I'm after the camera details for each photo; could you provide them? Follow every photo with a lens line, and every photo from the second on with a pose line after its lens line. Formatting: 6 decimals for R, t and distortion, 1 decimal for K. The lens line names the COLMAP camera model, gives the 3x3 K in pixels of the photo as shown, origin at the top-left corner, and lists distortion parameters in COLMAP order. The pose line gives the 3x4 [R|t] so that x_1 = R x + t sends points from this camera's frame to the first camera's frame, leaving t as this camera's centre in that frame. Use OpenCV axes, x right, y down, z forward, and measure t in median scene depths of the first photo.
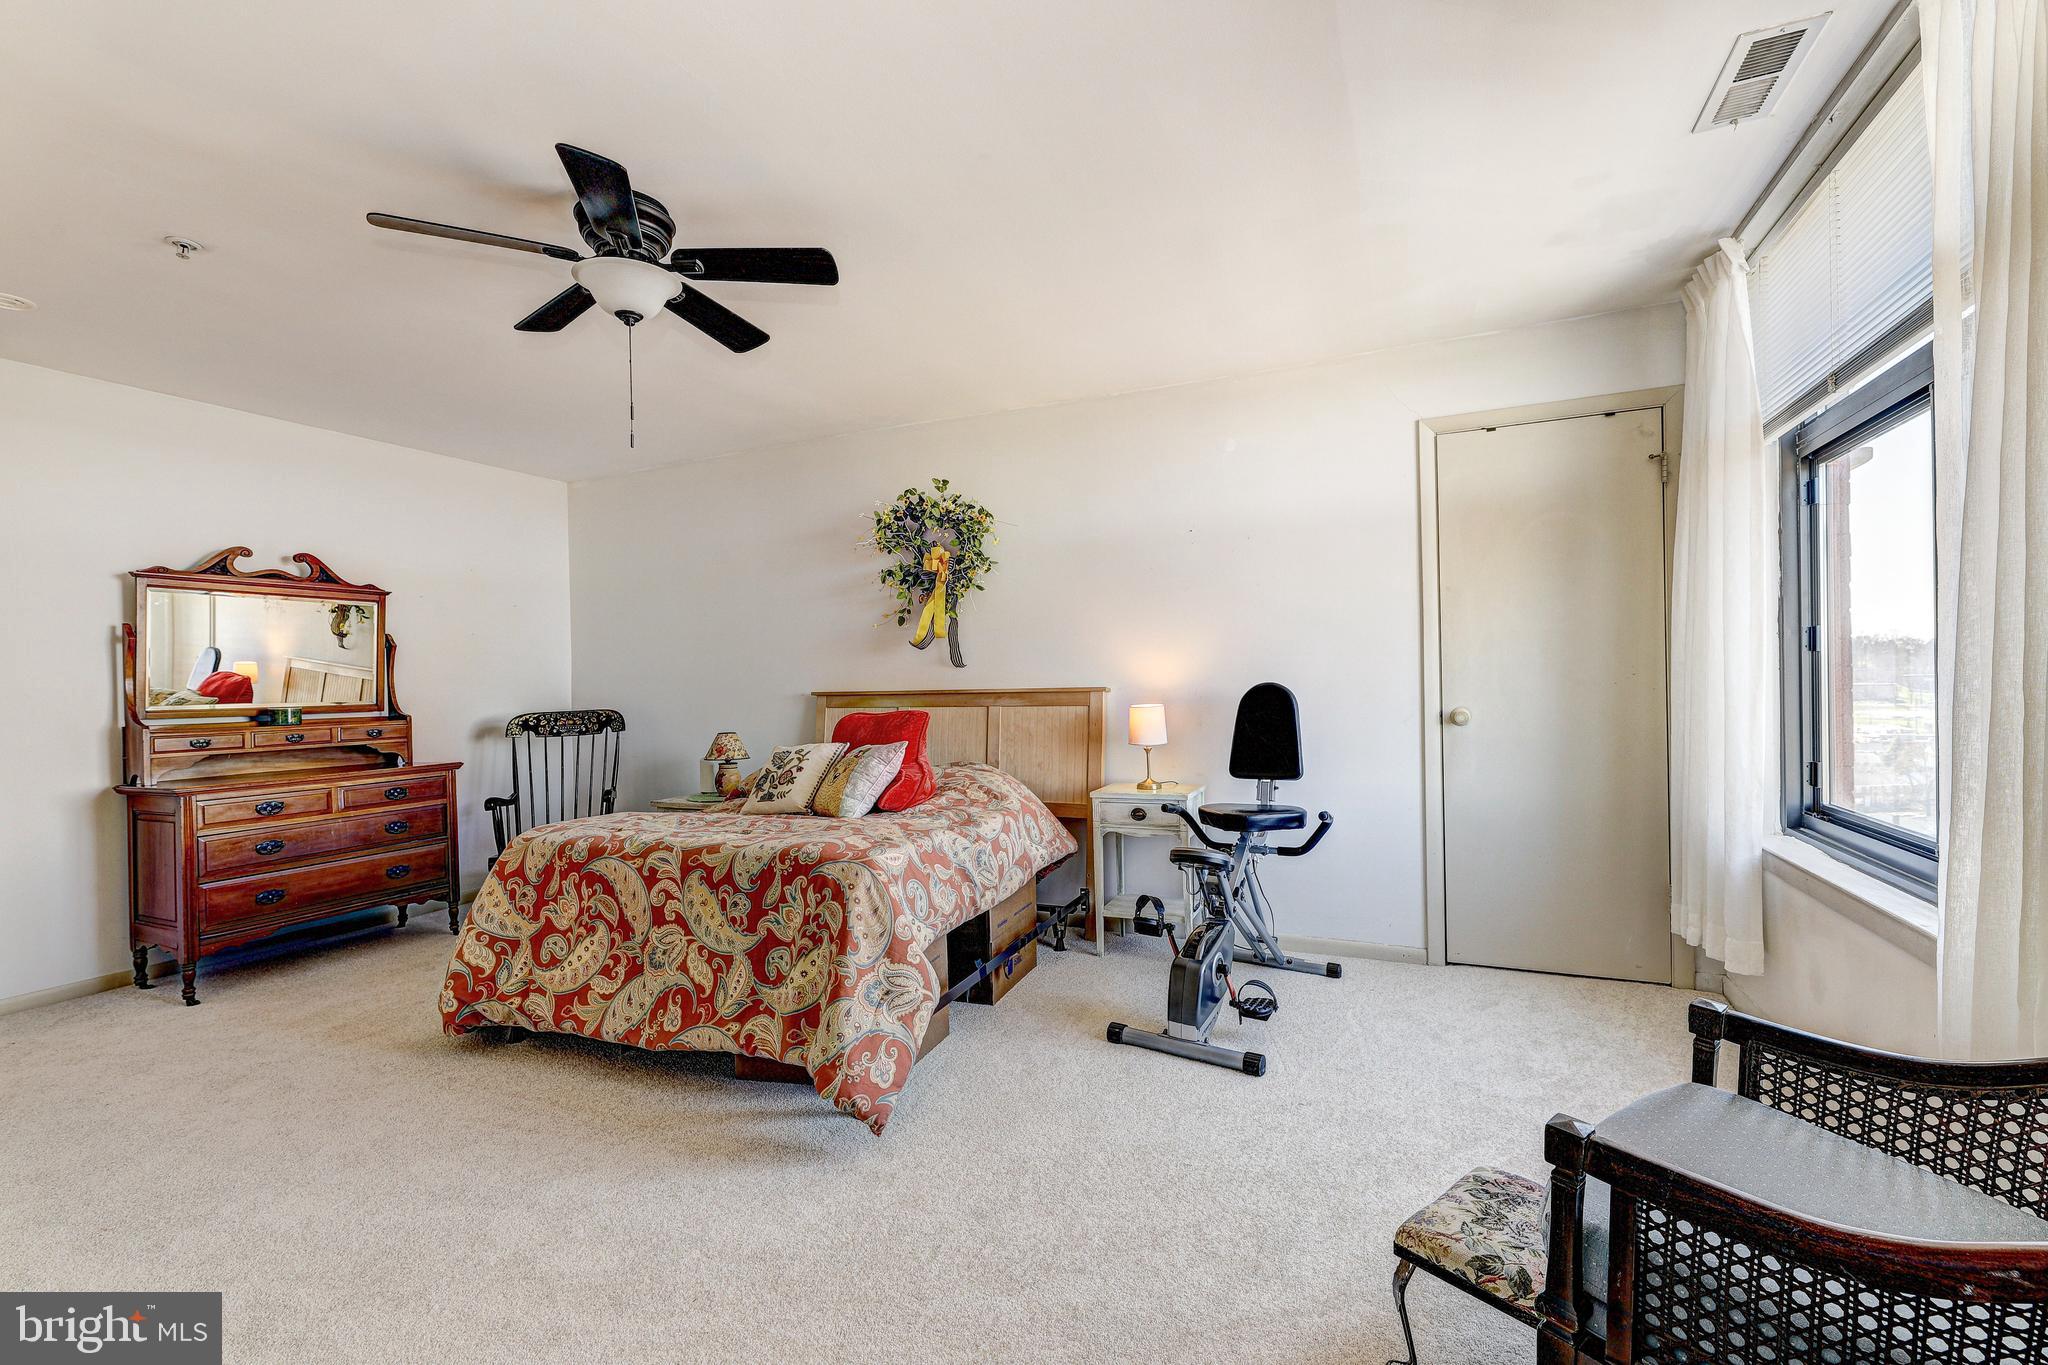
lens RADIAL K [[862.3, 0, 1023.1], [0, 862.3, 688.7], [0, 0, 1]] dist [-0.003095, -0.000293]
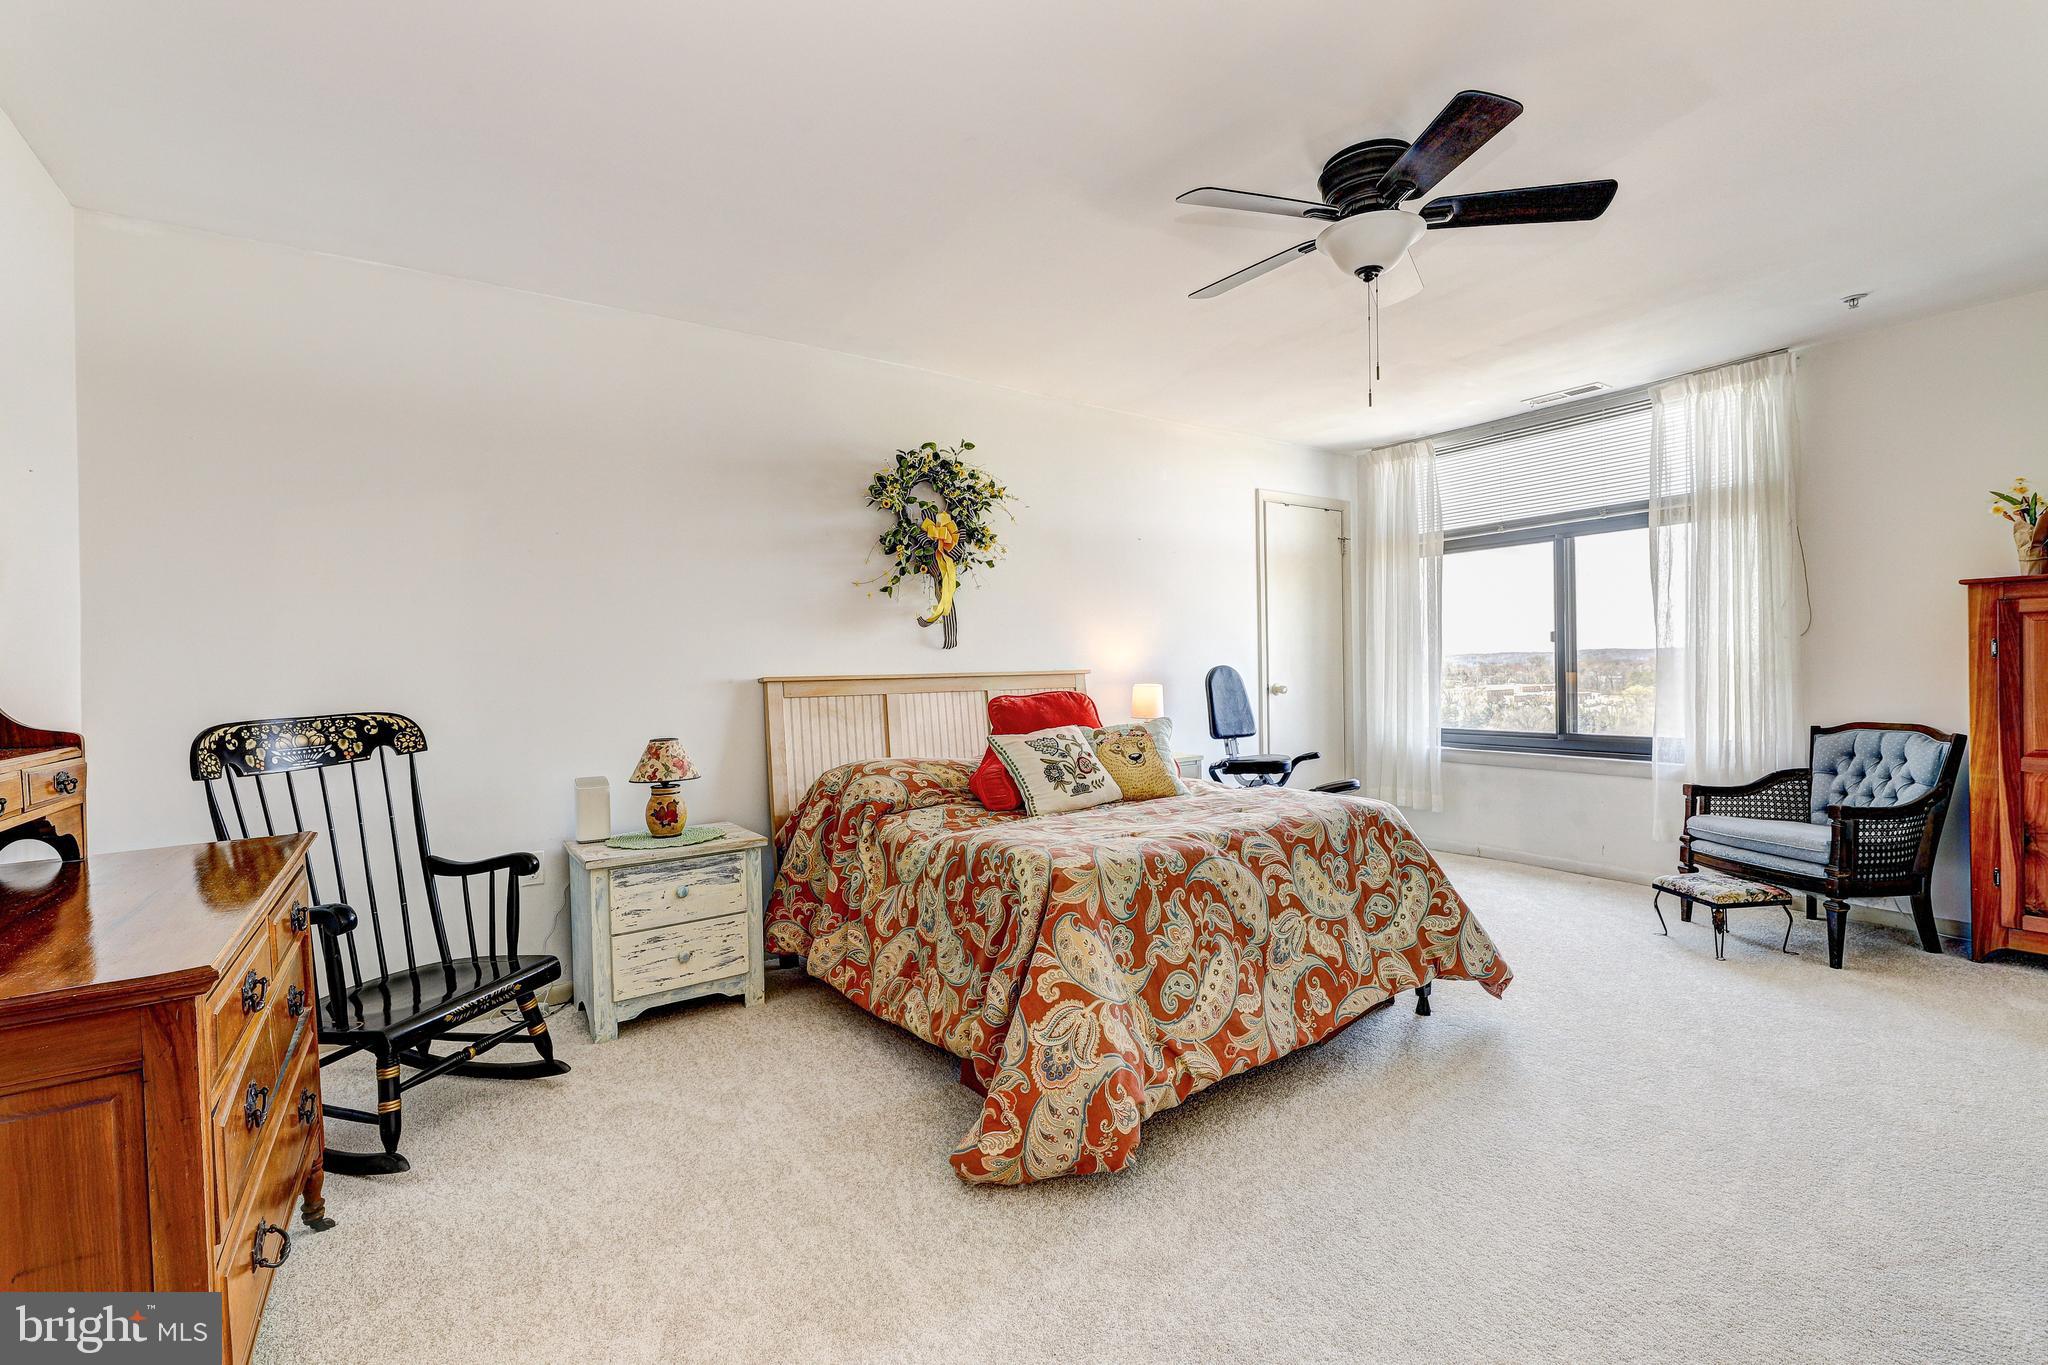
lens RADIAL K [[912.3, 0, 1018.1], [0, 912.3, 682.0], [0, 0, 1]] dist [0.003347, -0.000002]
pose [[0.505696, 0.000168, 0.862712, -1.366728], [0.016339, 0.999819, -0.009772, 0.032479], [-0.862557, 0.019038, 0.505601, 0.728687]]
